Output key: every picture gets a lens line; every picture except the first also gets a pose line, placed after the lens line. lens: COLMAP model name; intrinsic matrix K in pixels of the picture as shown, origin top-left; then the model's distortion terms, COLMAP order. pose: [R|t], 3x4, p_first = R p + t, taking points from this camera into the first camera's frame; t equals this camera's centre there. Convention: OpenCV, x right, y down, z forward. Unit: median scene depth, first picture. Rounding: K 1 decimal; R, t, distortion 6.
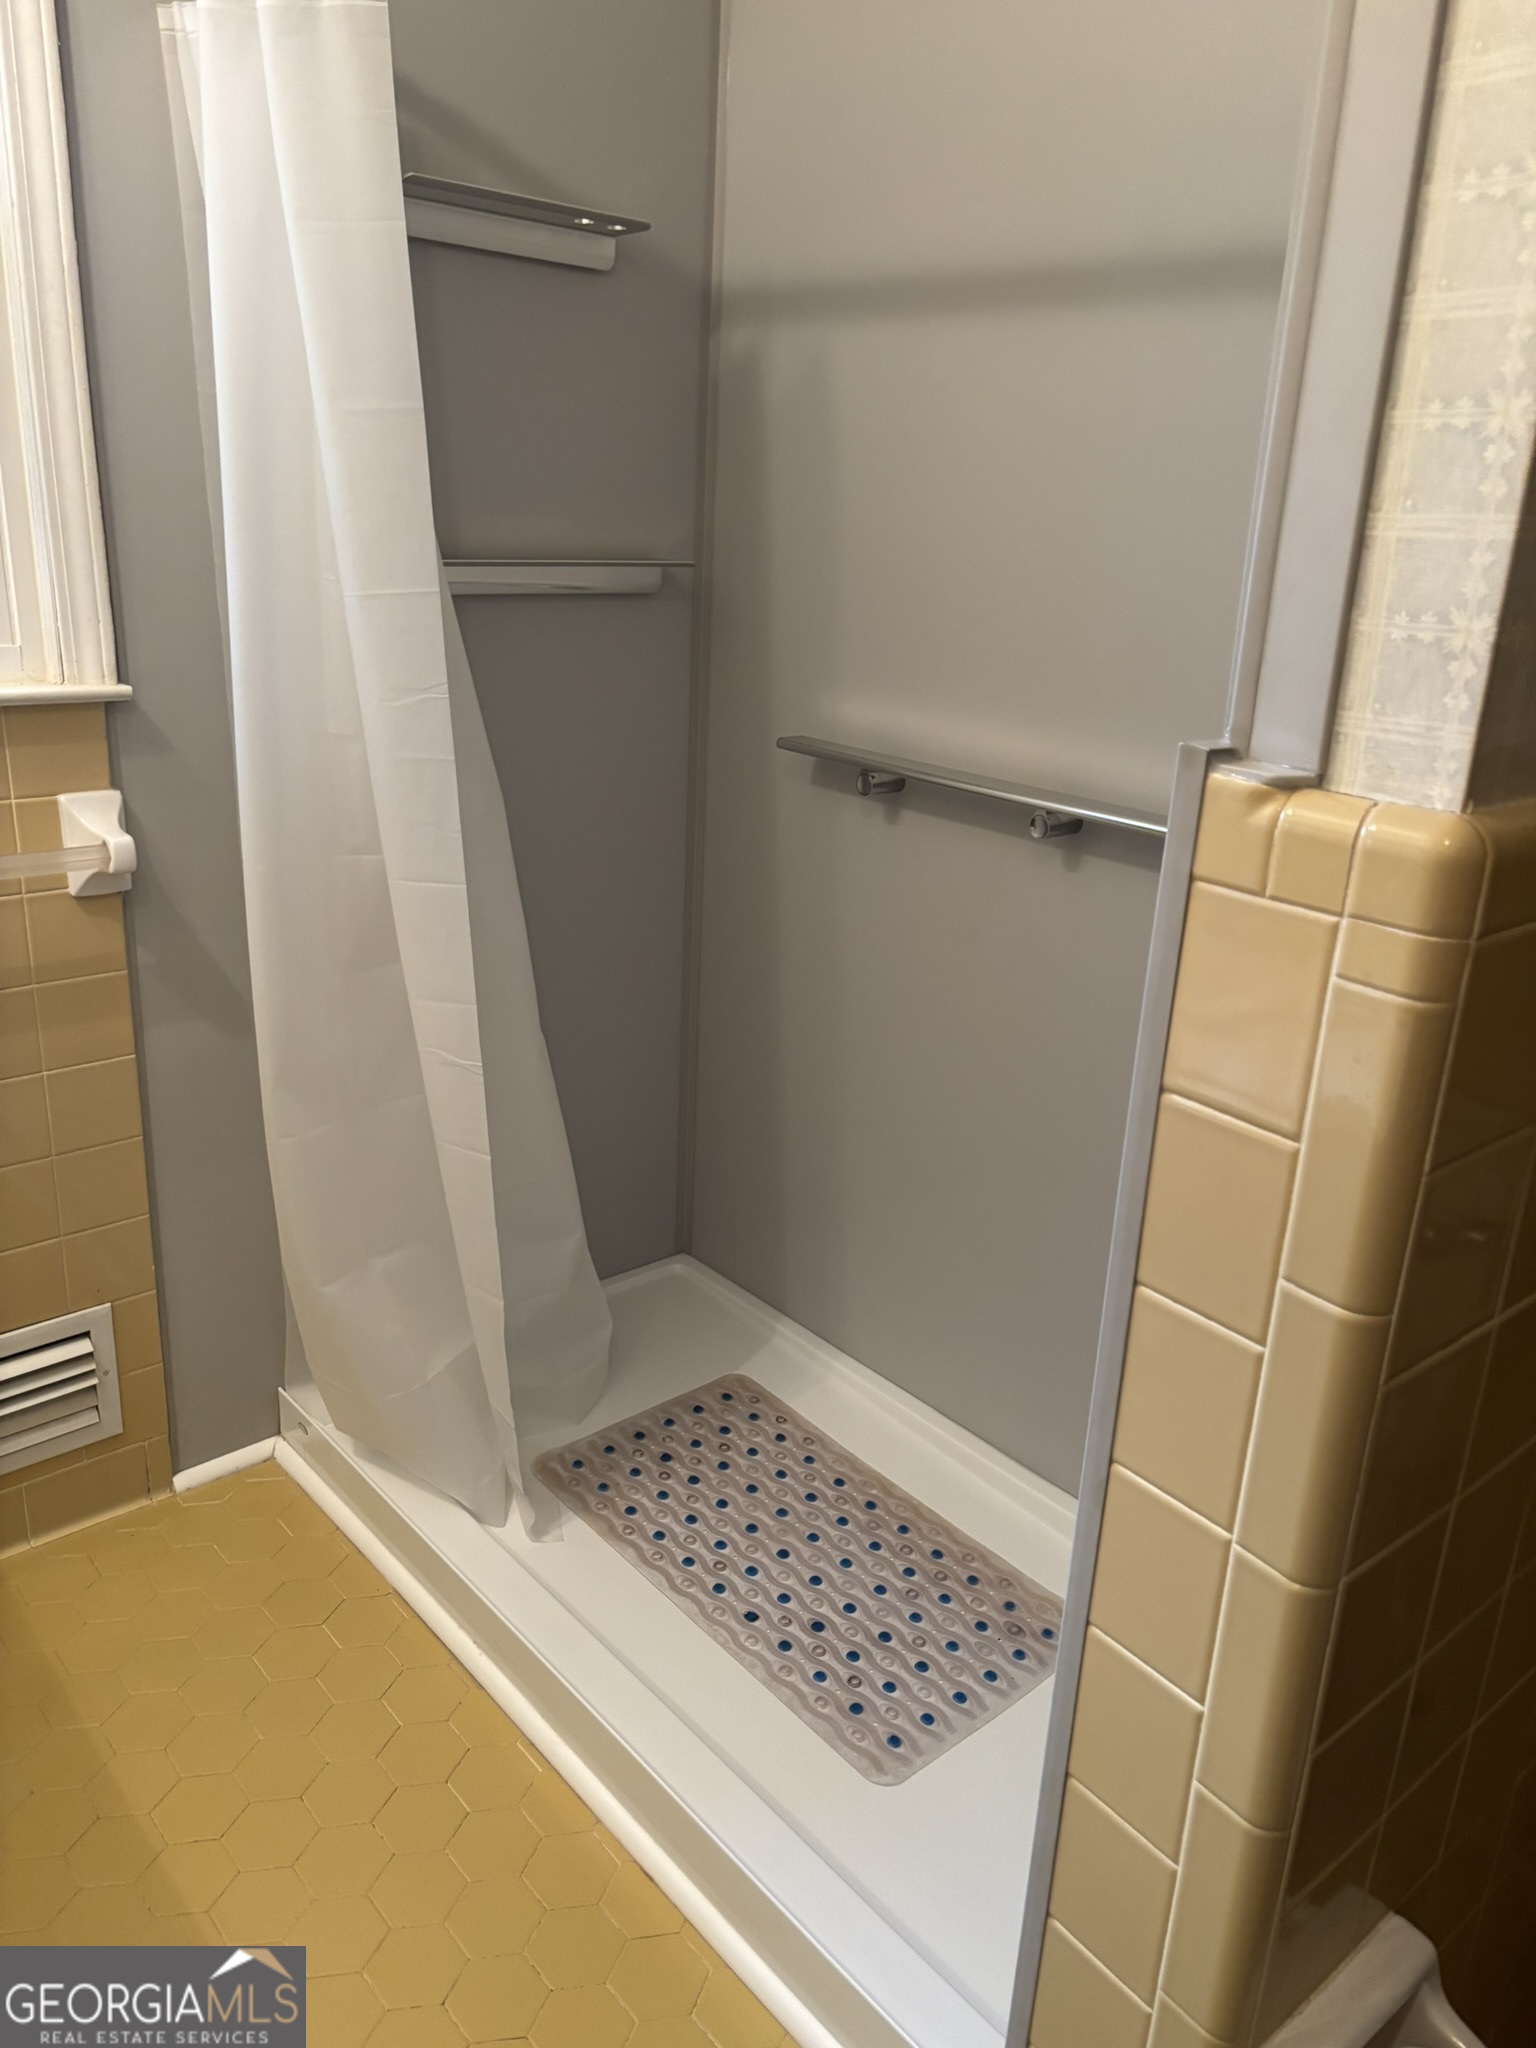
lens RADIAL K [[1549.4, 0, 755.0], [0, 1549.4, 1019.4], [0, 0, 1]] dist [0.046625, -0.051186]
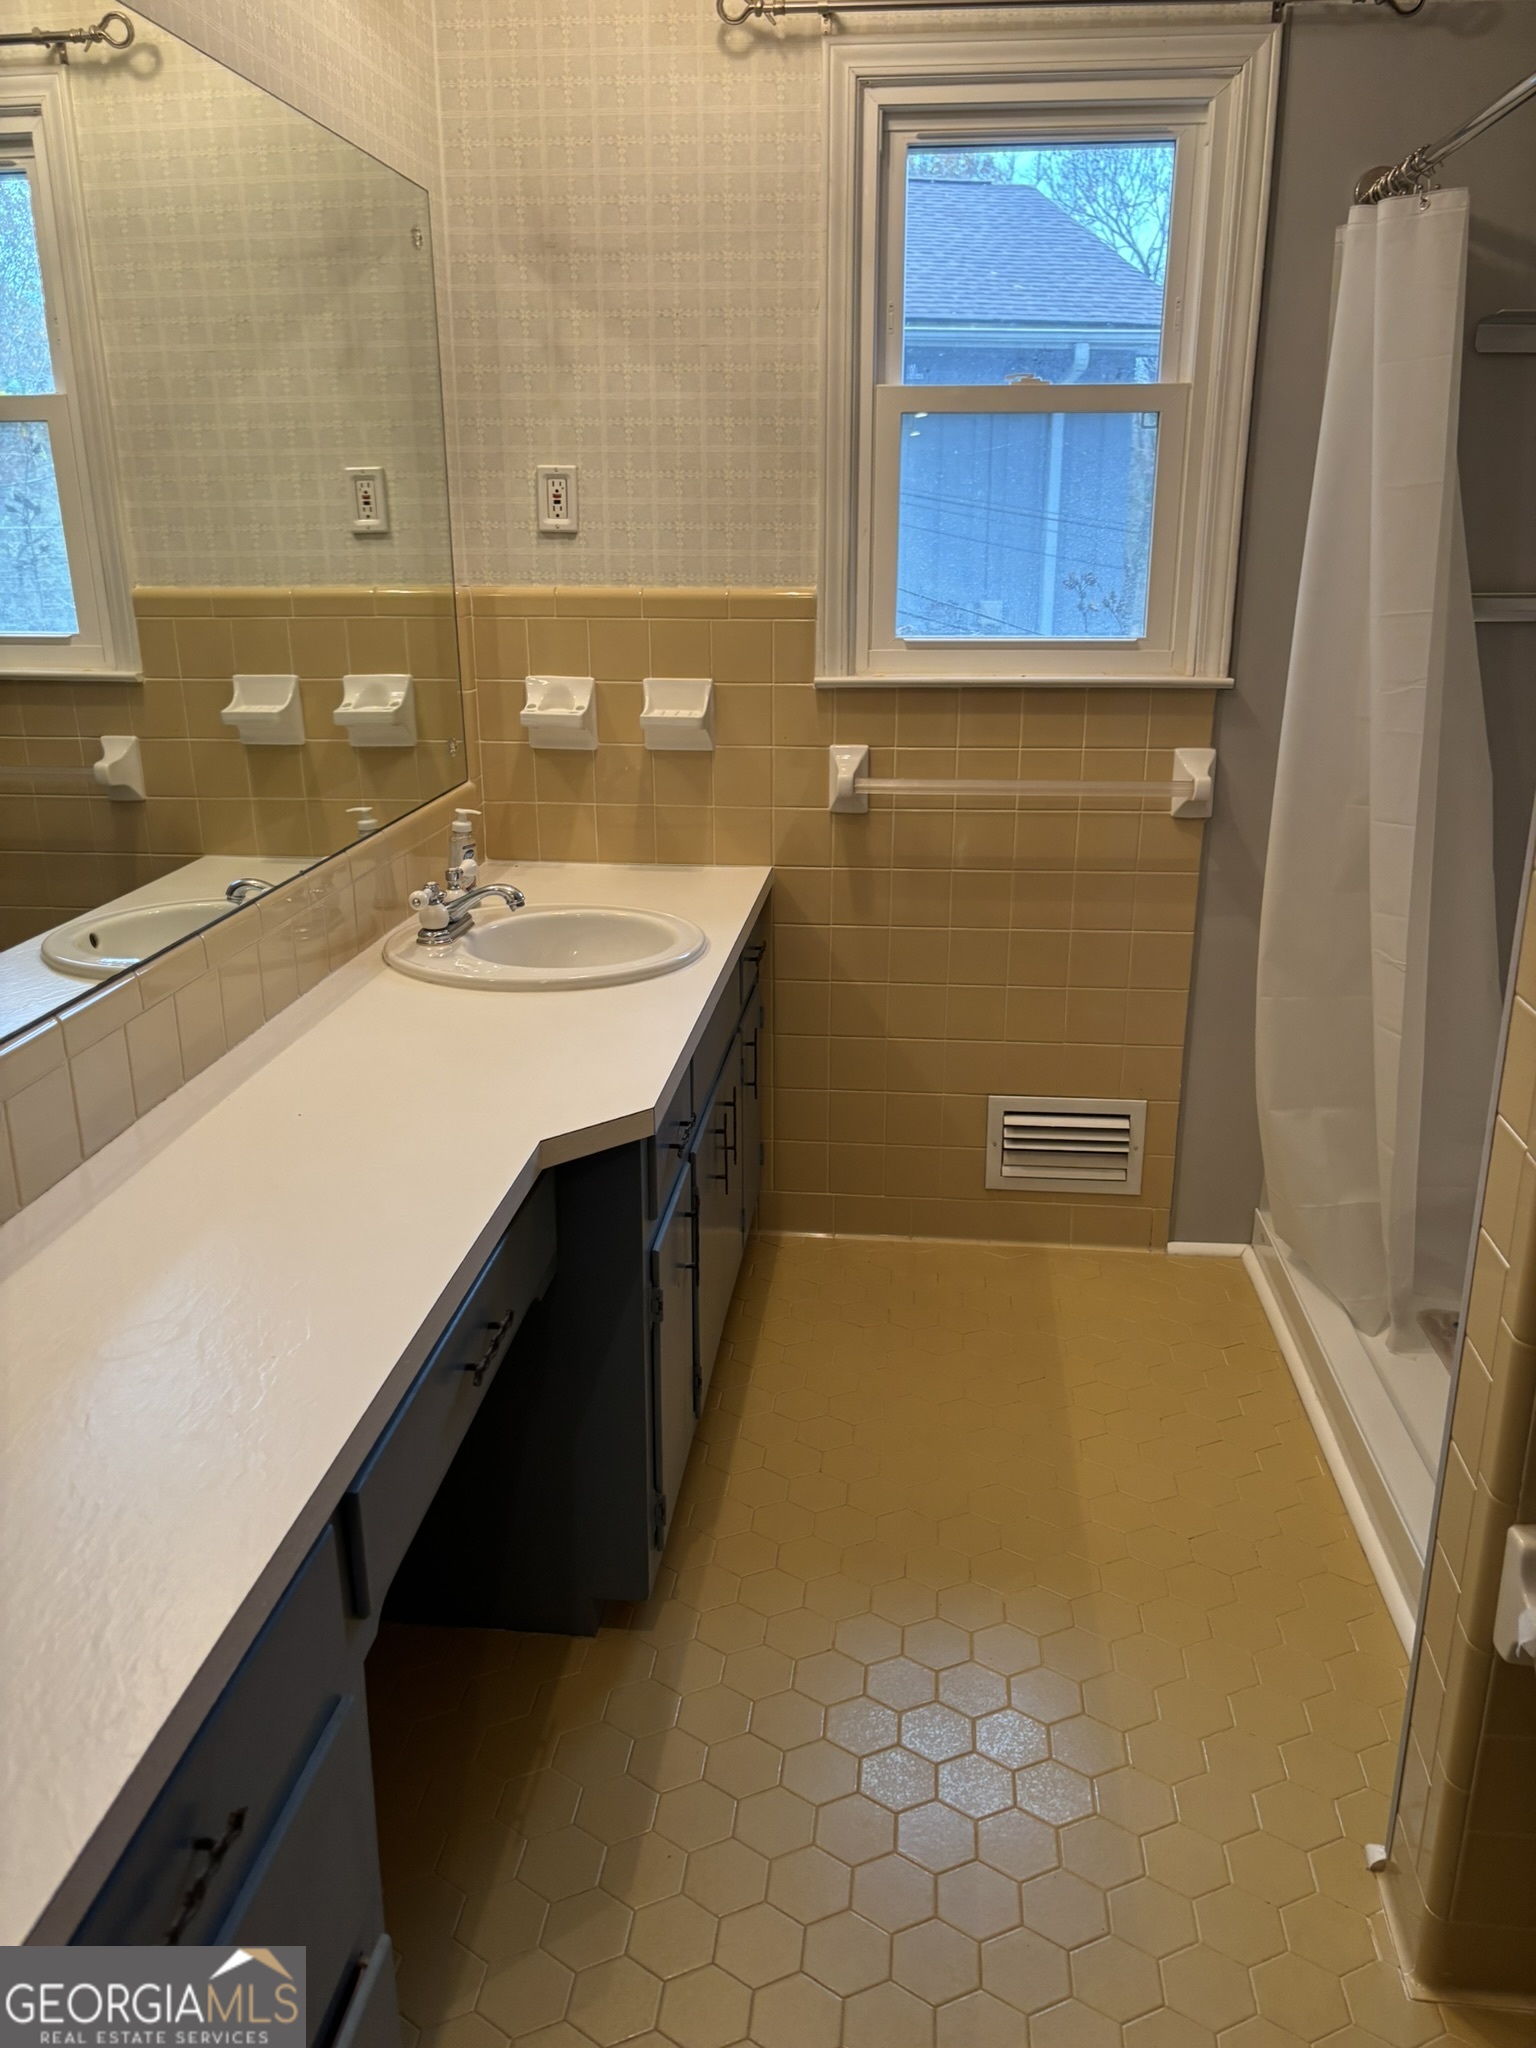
lens RADIAL K [[1549.4, 0, 777.2], [0, 1549.4, 1016.9], [0, 0, 1]] dist [0.046625, -0.051186]
pose [[0.692148, 0.177816, -0.699509, 0.380558], [-0.210539, 0.976768, 0.039972, 0.129423], [0.690365, 0.119607, 0.713505, -0.313526]]
